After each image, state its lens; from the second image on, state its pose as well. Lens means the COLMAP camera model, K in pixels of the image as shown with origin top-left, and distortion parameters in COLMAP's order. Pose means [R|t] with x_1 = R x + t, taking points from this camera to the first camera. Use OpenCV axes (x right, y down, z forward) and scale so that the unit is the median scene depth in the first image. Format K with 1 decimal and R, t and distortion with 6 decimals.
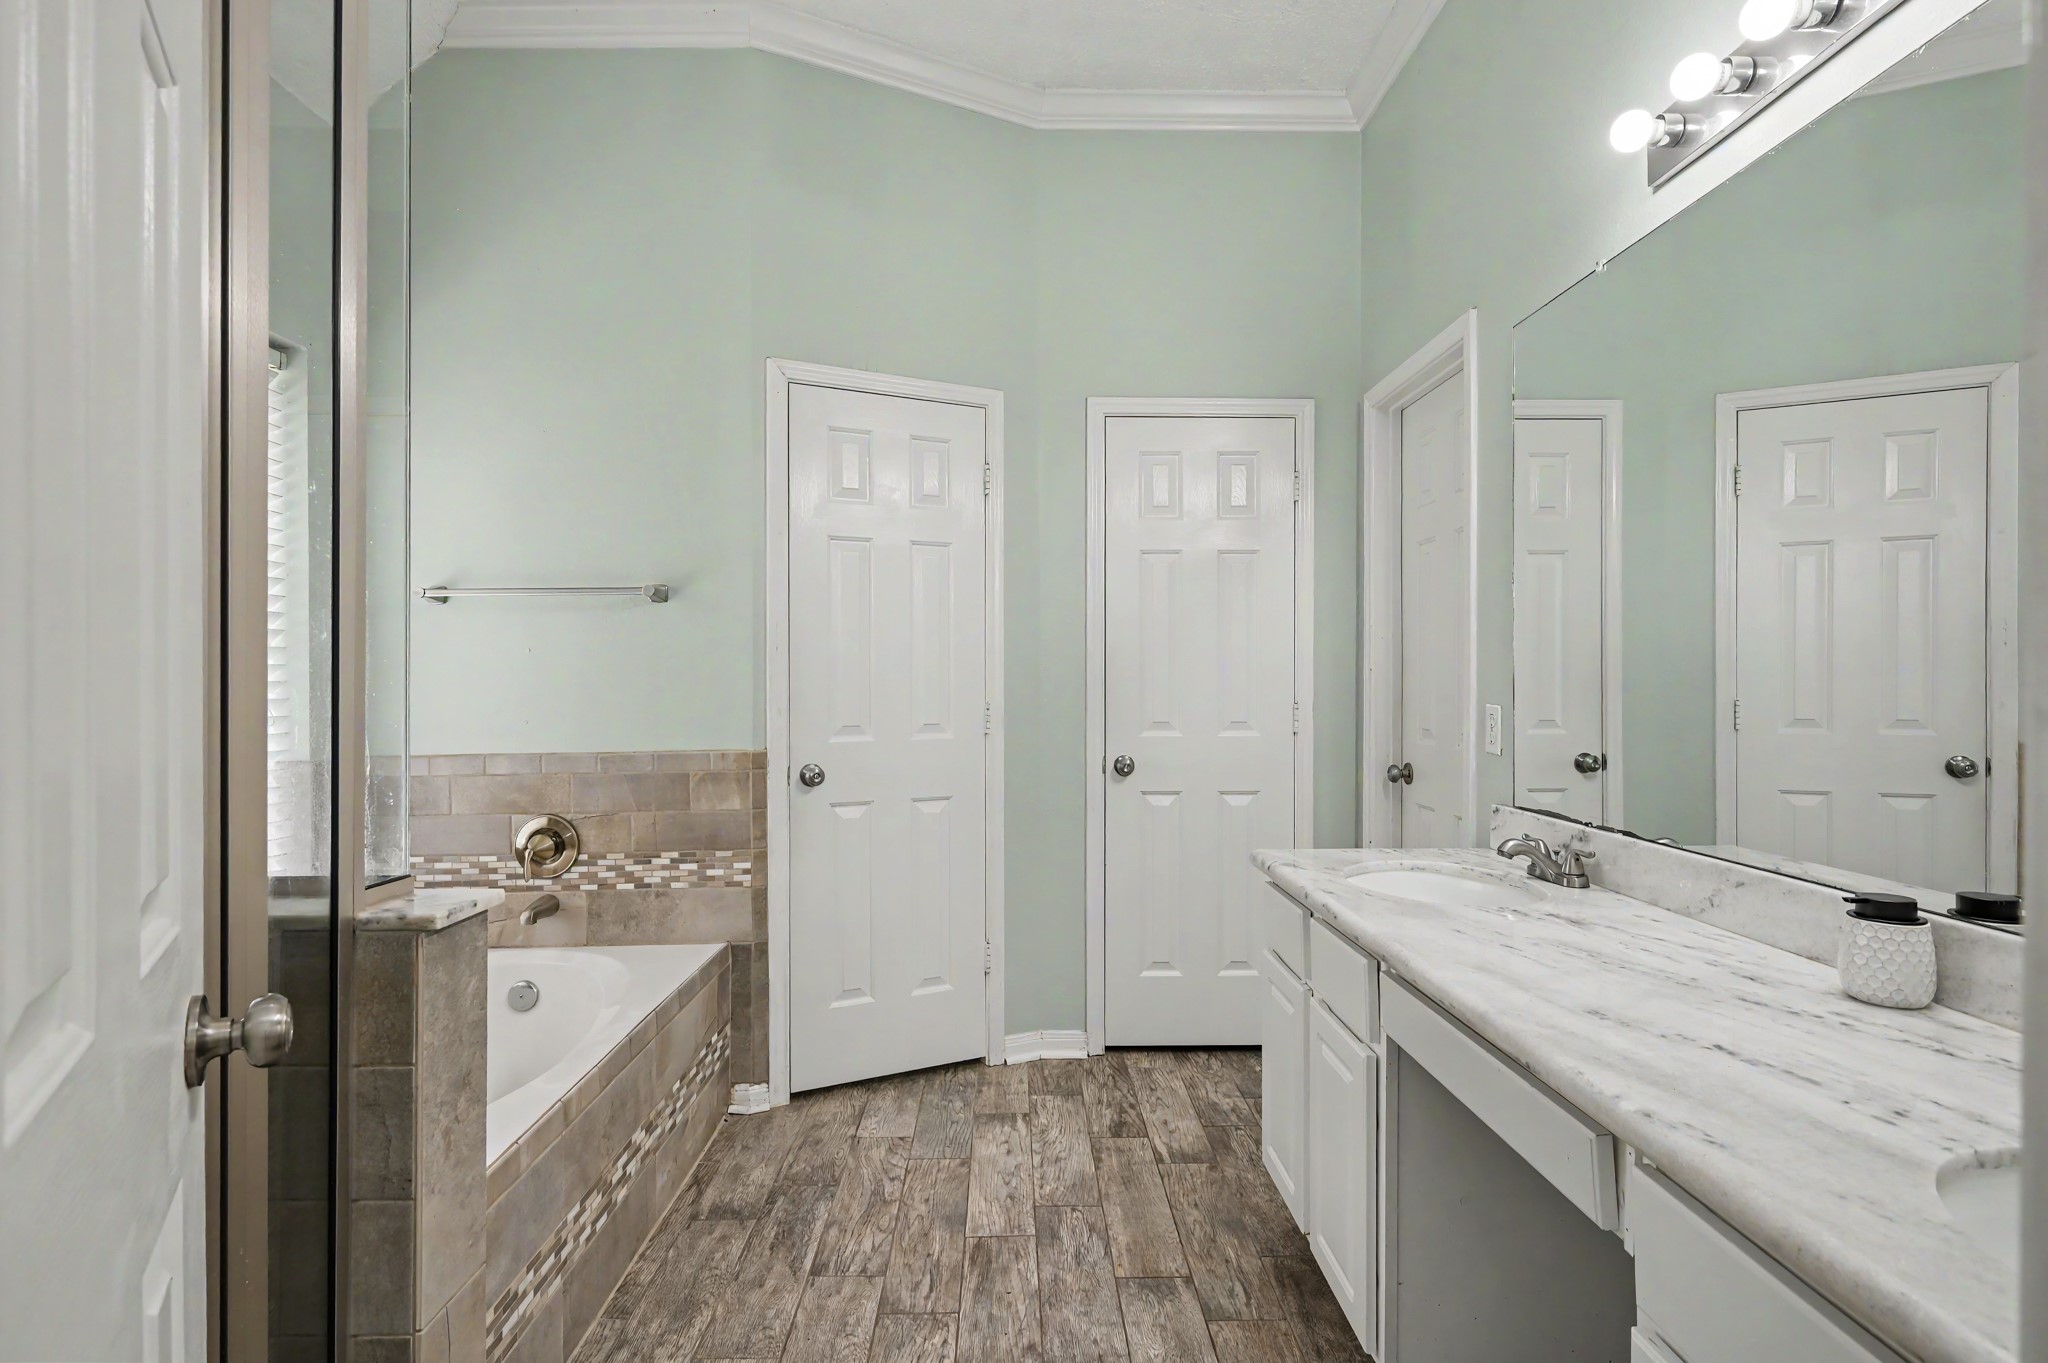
lens RADIAL K [[998.3, 0, 1024.8], [0, 998.3, 687.1], [0, 0, 1]] dist [-0.004267, 0.000330]
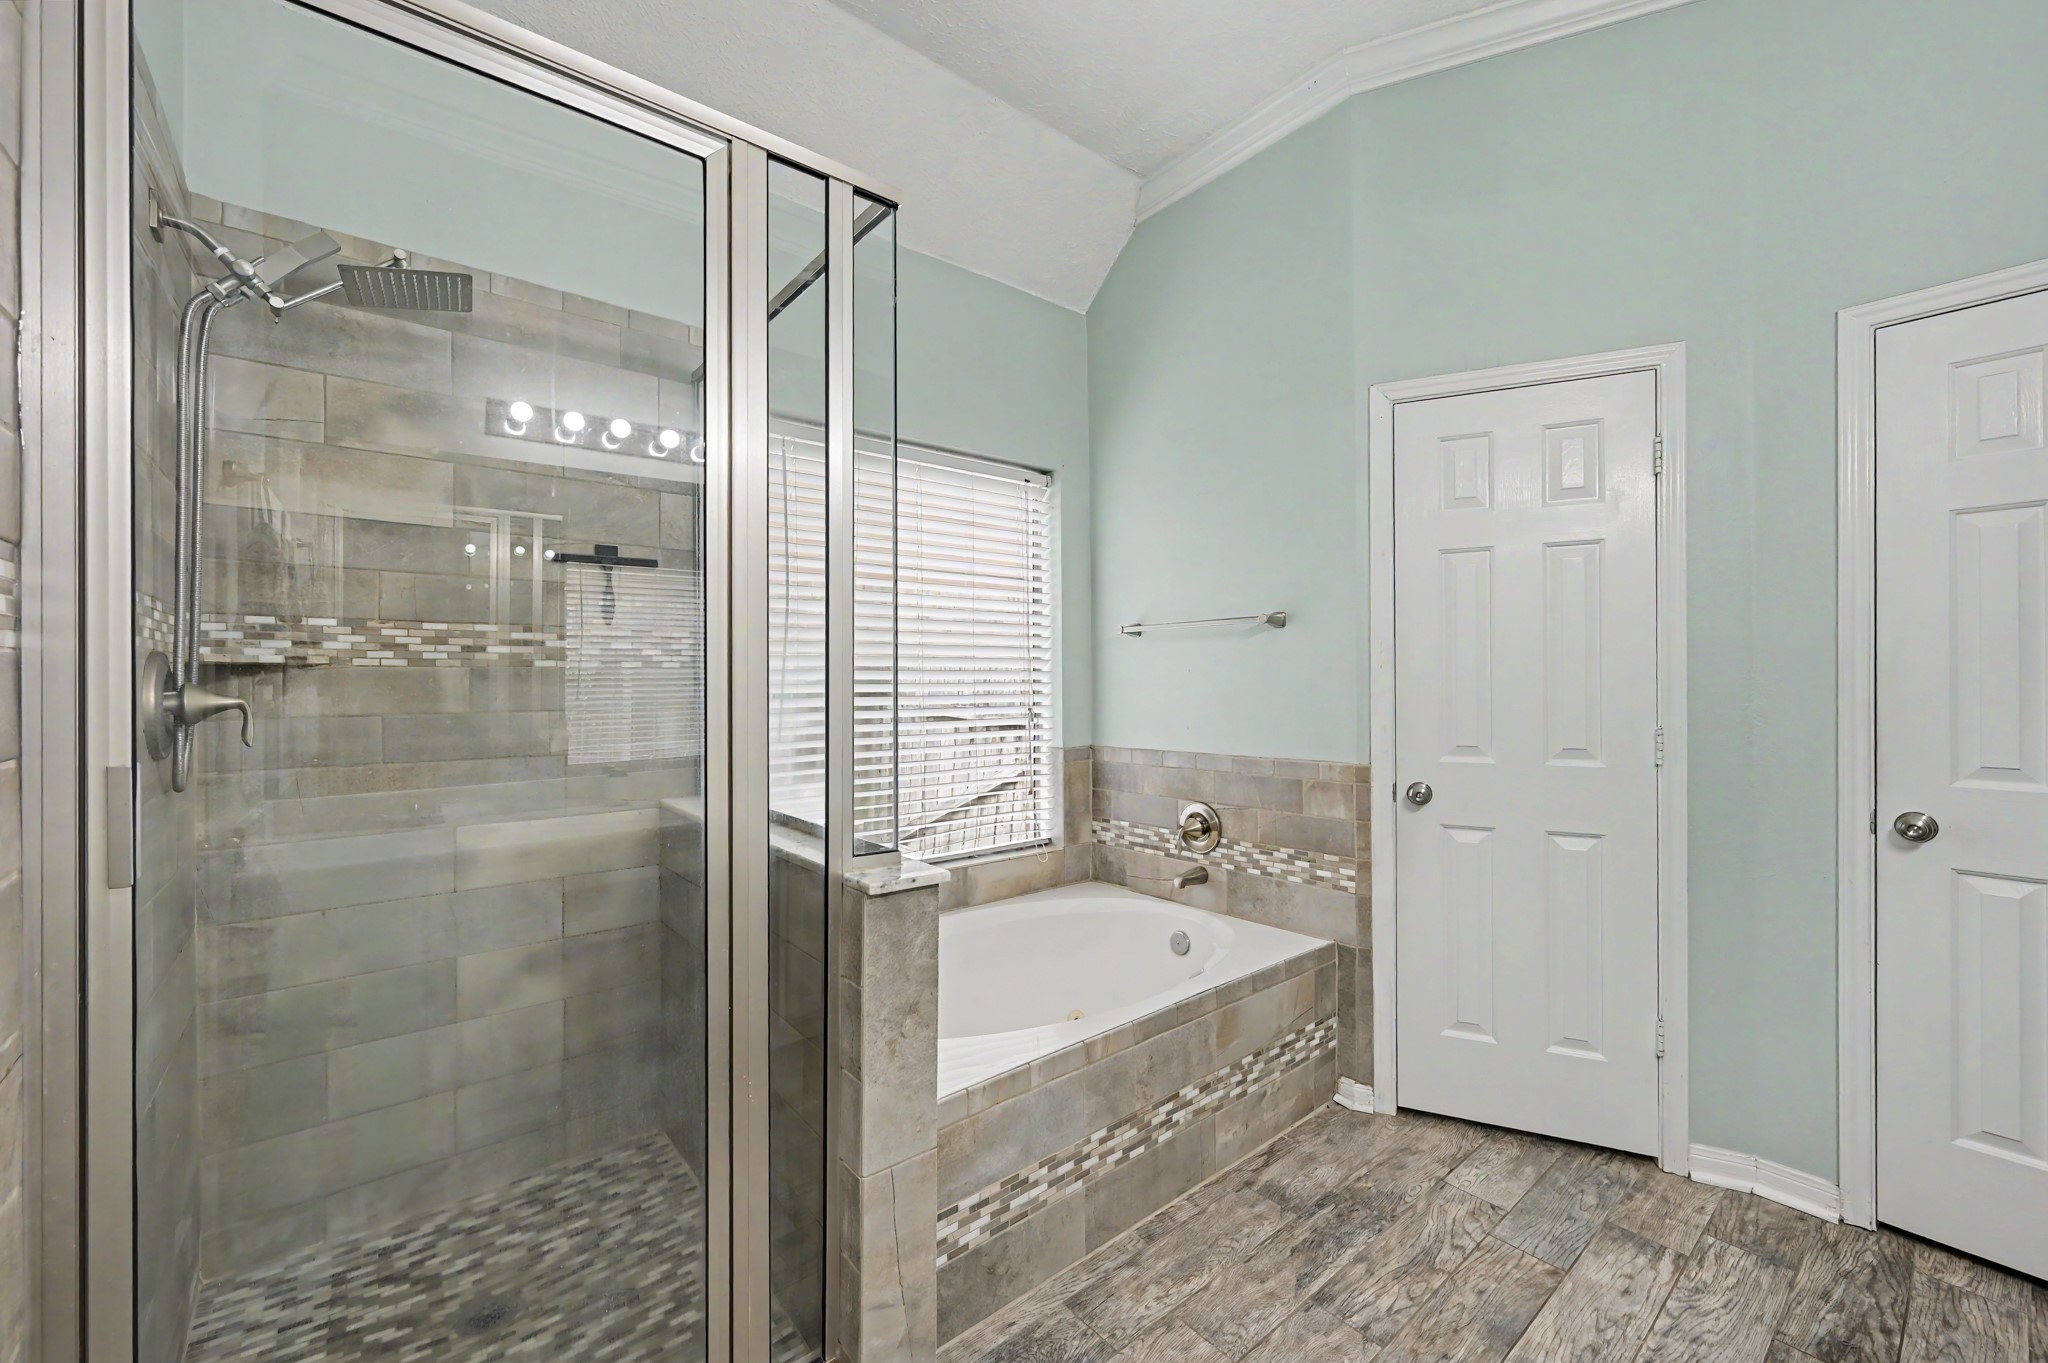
lens RADIAL K [[815.5, 0, 1027.3], [0, 815.5, 679.3], [0, 0, 1]] dist [0.000489, 0.000318]
pose [[0.619759, 0.001060, -0.784792, 0.188413], [-0.002202, 0.999998, -0.000388, -0.025190], [0.784789, 0.001969, 0.619759, 0.197884]]
